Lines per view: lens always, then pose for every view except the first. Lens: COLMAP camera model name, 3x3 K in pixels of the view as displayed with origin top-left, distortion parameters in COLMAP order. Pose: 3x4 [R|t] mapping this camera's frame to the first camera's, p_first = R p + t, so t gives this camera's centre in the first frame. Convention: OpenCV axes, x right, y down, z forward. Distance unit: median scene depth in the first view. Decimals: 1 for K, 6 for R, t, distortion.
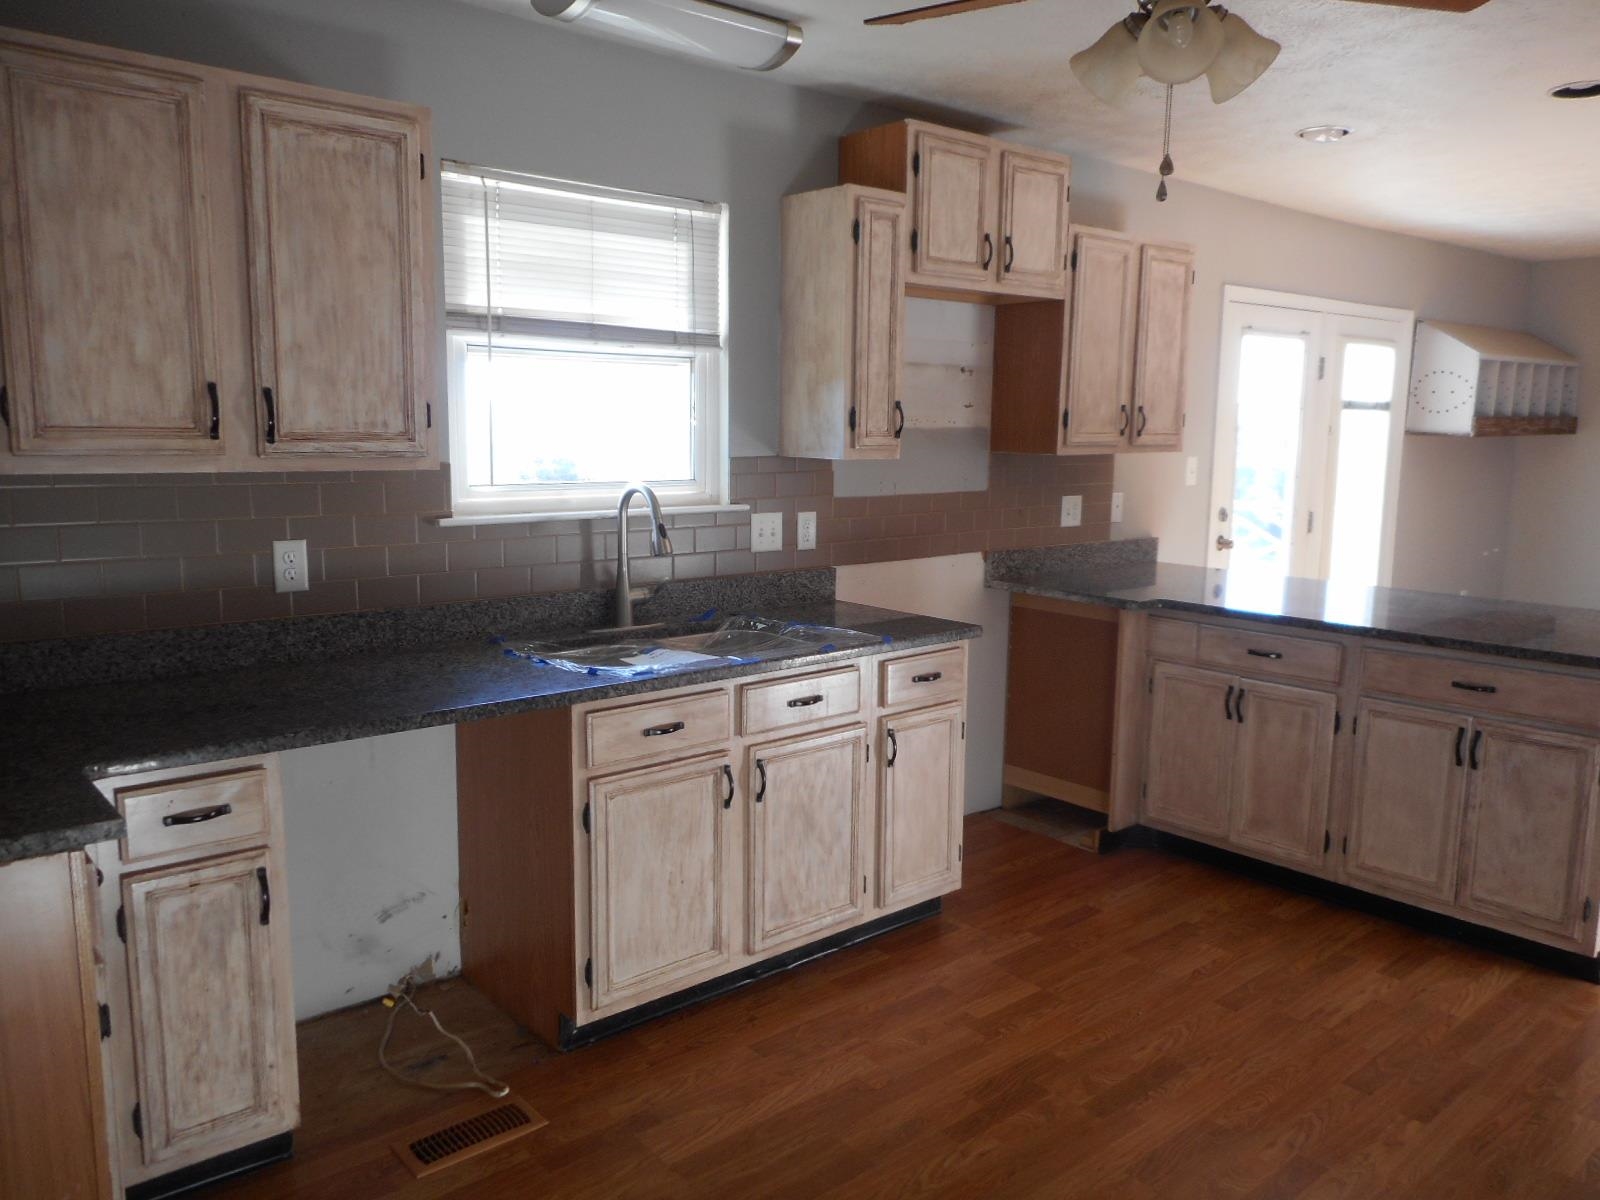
lens RADIAL K [[1210.1, 0, 796.1], [0, 1210.1, 608.8], [0, 0, 1]] dist [0.005628, -0.000224]
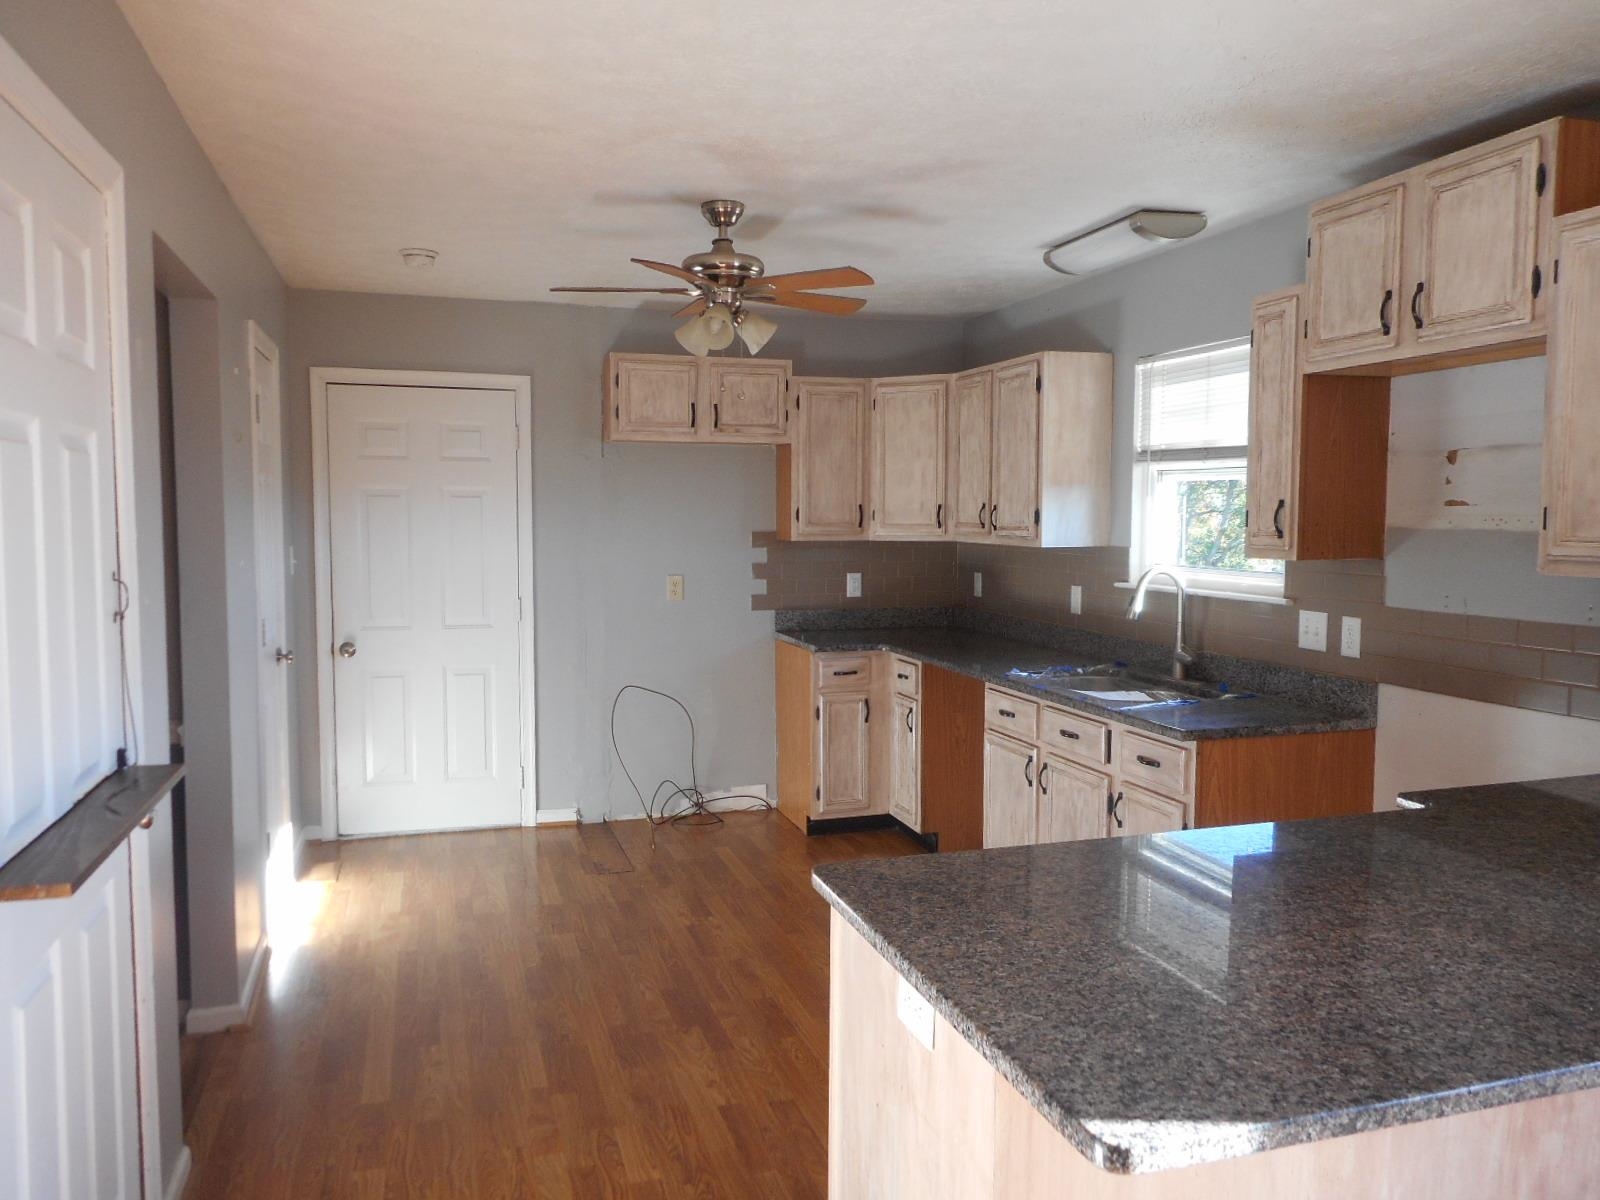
lens RADIAL K [[1210.1, 0, 796.1], [0, 1210.1, 608.8], [0, 0, 1]] dist [0.005628, -0.000224]
pose [[-0.400665, 0.062431, -0.914095, 1.233206], [-0.148340, 0.980093, 0.131958, -0.173567], [0.904137, 0.188468, -0.383428, 1.148190]]
